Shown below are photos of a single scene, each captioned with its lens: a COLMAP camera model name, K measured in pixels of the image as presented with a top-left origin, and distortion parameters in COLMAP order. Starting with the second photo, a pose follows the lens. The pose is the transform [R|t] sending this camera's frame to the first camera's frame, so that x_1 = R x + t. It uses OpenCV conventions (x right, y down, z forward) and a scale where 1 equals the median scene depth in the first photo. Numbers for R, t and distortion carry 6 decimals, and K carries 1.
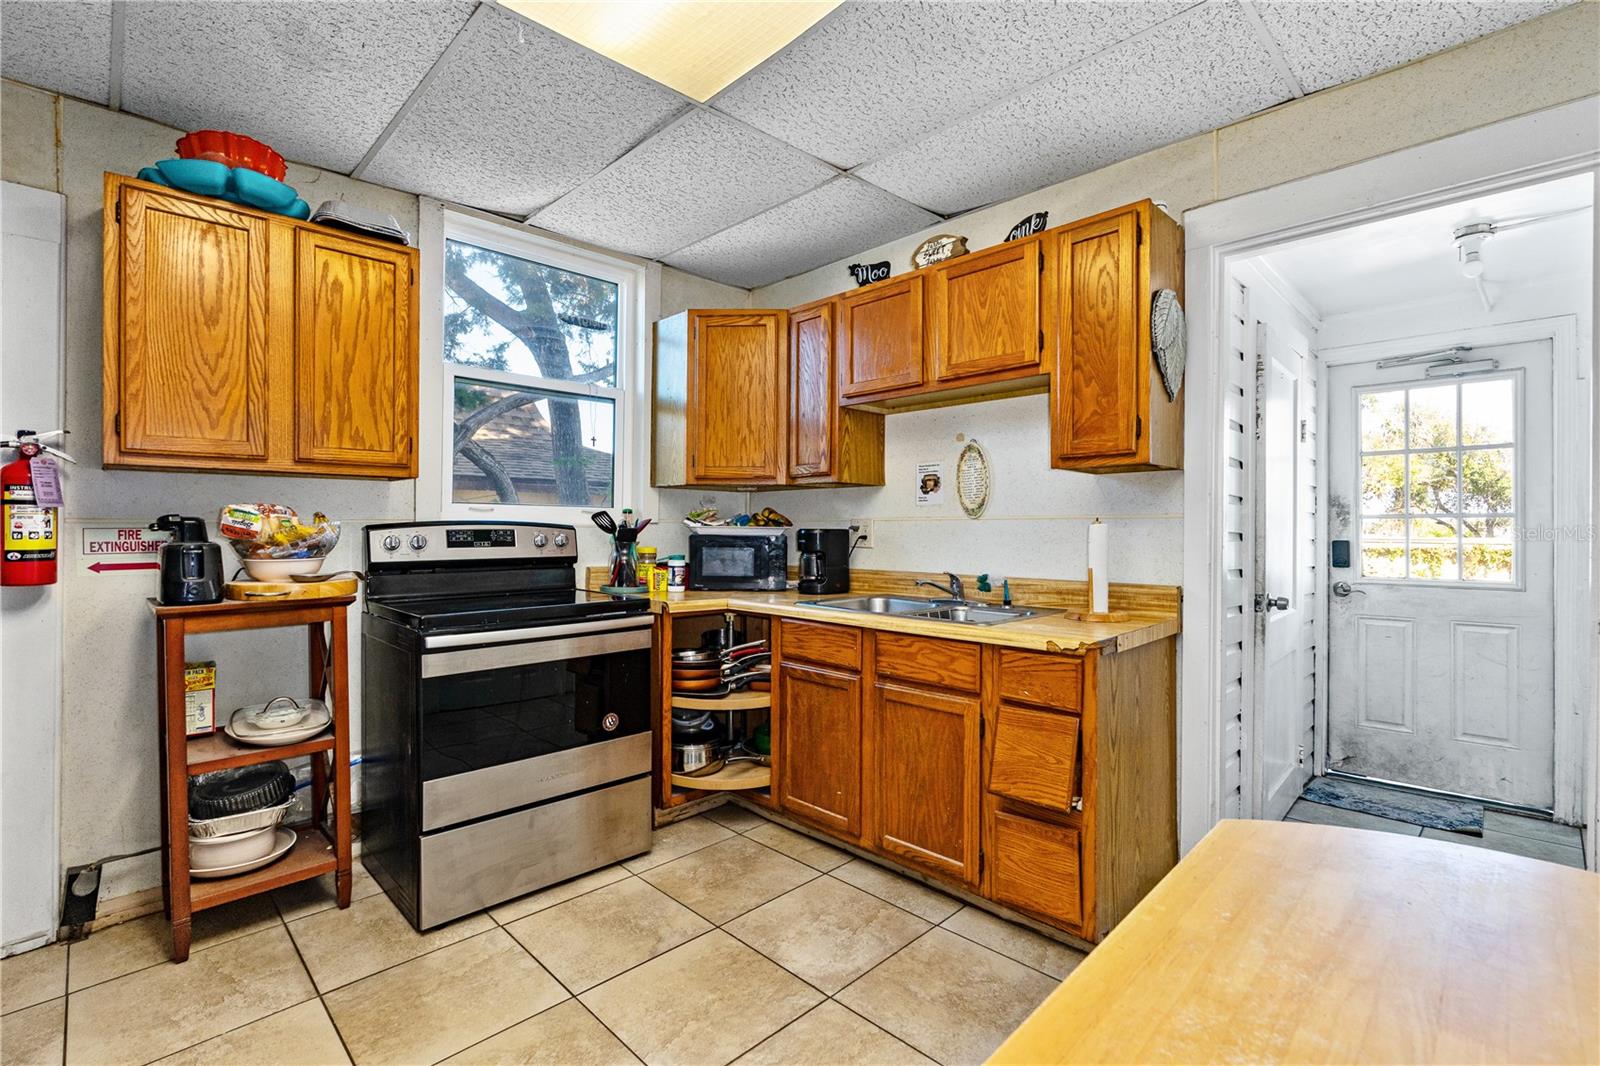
lens RADIAL K [[733.1, 0, 805.3], [0, 733.1, 531.6], [0, 0, 1]] dist [-0.011279, 0.004019]
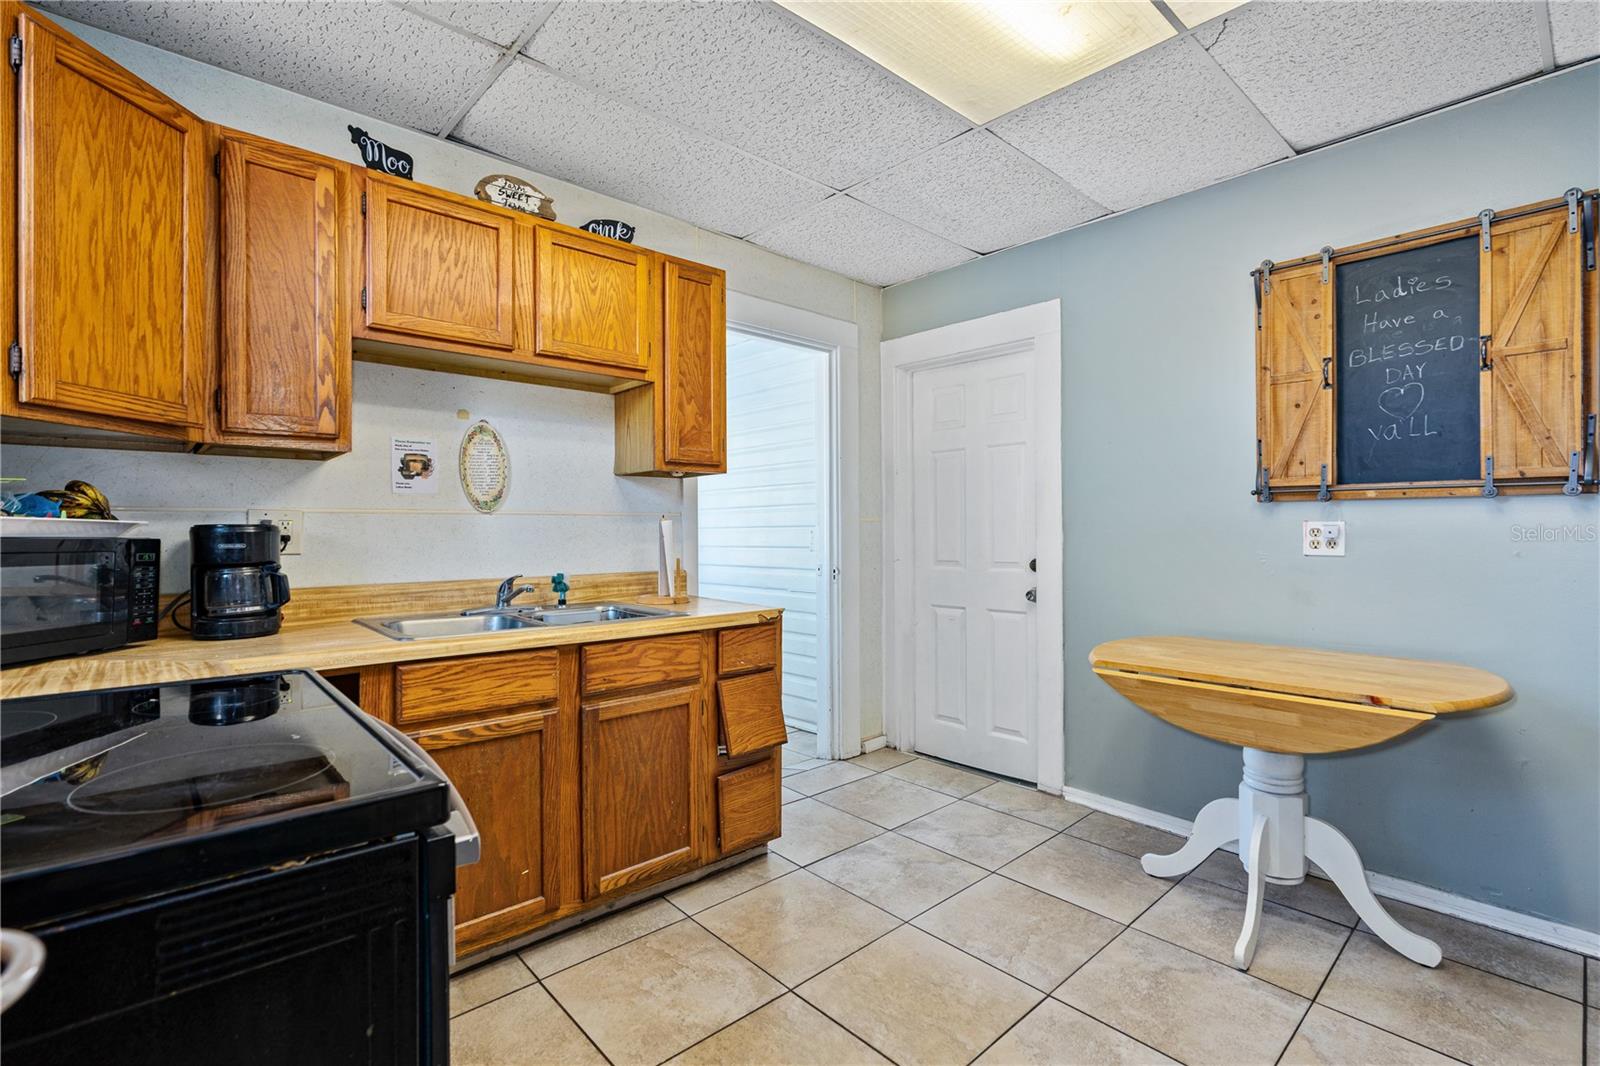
lens RADIAL K [[733.1, 0, 810.2], [0, 733.1, 530.3], [0, 0, 1]] dist [-0.011279, 0.004019]
pose [[0.032690, -0.004869, 0.999454, -0.654318], [0.006106, 0.999970, 0.004672, 0.001113], [-0.999447, 0.005950, 0.032719, 0.635536]]
